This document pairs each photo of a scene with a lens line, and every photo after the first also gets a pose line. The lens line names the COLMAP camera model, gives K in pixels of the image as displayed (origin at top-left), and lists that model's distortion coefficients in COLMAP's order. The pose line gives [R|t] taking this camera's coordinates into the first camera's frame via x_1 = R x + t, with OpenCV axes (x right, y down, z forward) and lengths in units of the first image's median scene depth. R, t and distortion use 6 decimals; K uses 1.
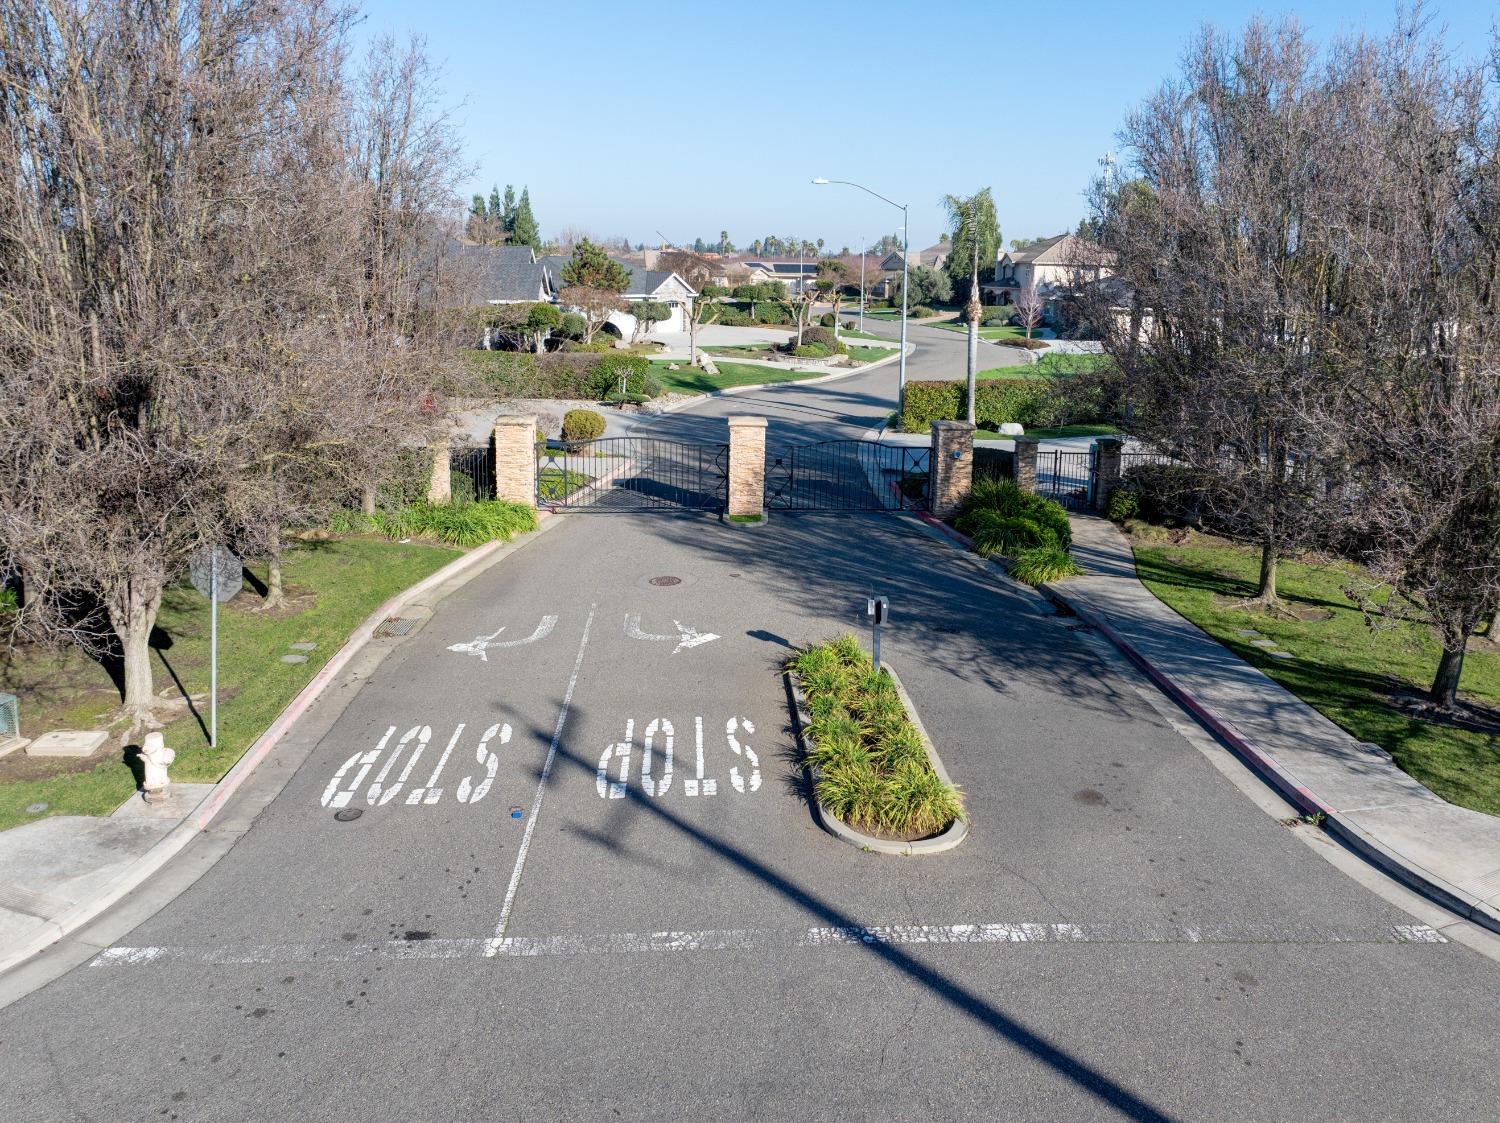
lens RADIAL K [[1064.0, 0, 739.9], [0, 1064.0, 480.1], [0, 0, 1]] dist [-0.031844, -0.002756]
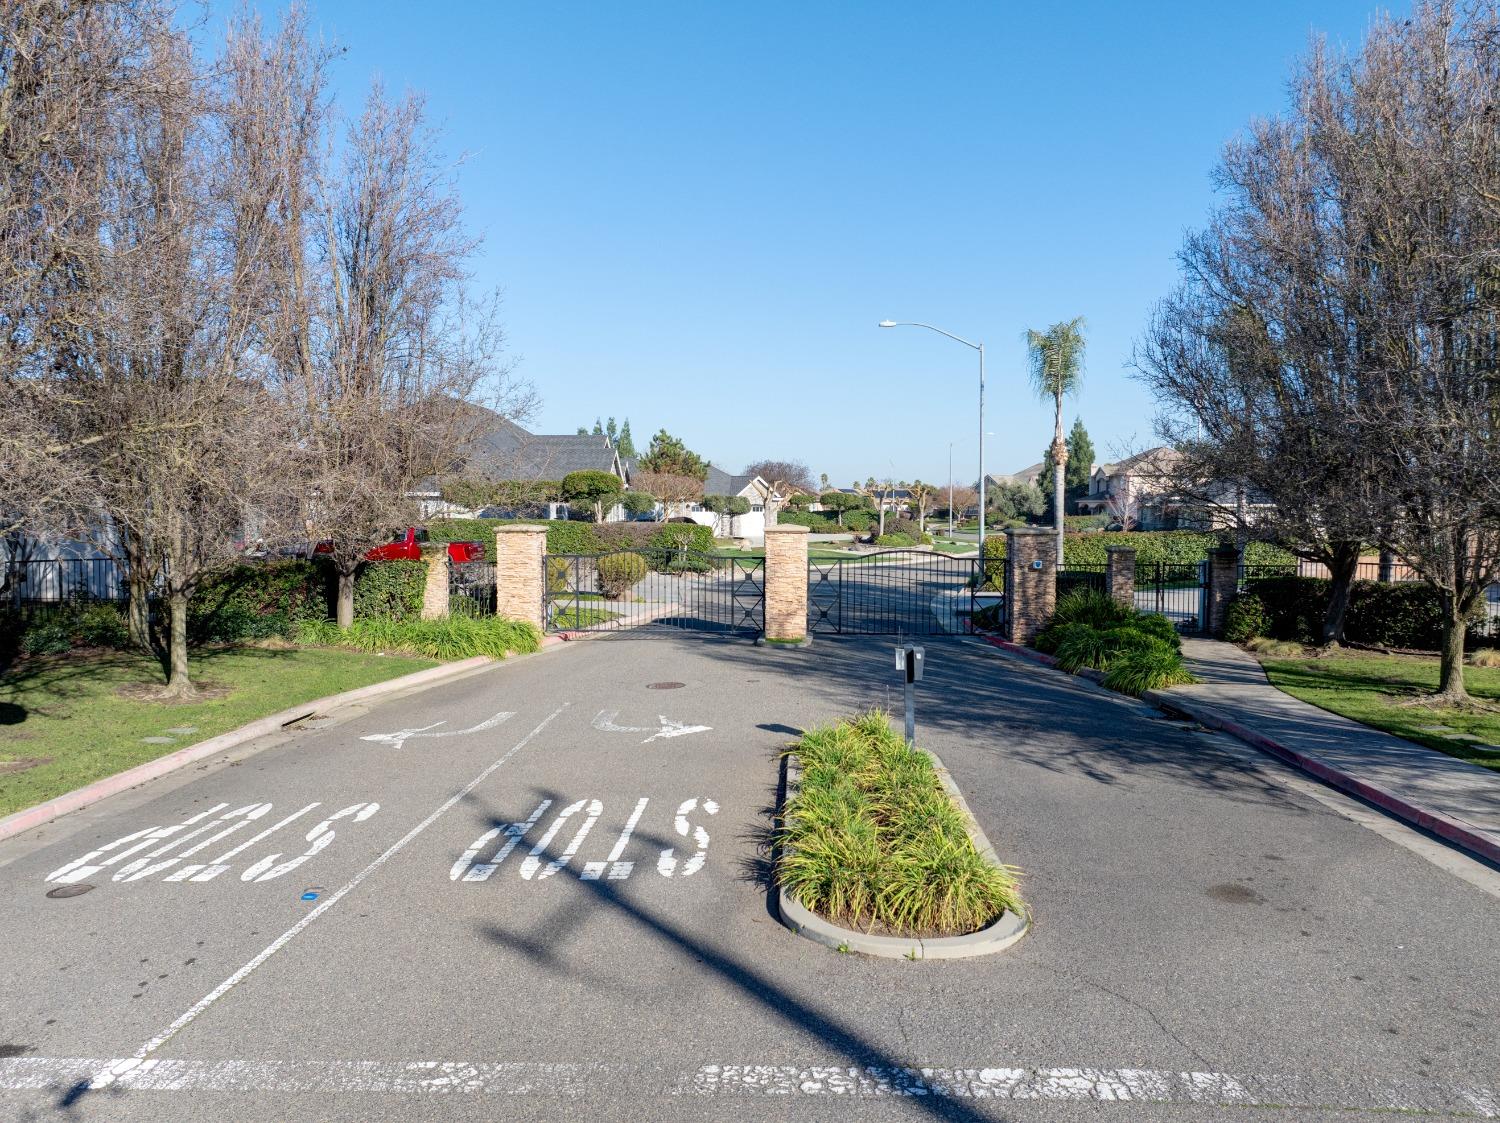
lens RADIAL K [[1060.9, 0, 750.0], [0, 1060.9, 561.5], [0, 0, 1]] dist [-0.053304, 0.023586]
pose [[0.996808, -0.005191, -0.079671, 0.094280], [-0.005564, 0.990941, -0.134184, 0.177686], [0.079646, 0.134199, 0.987749, 0.329308]]
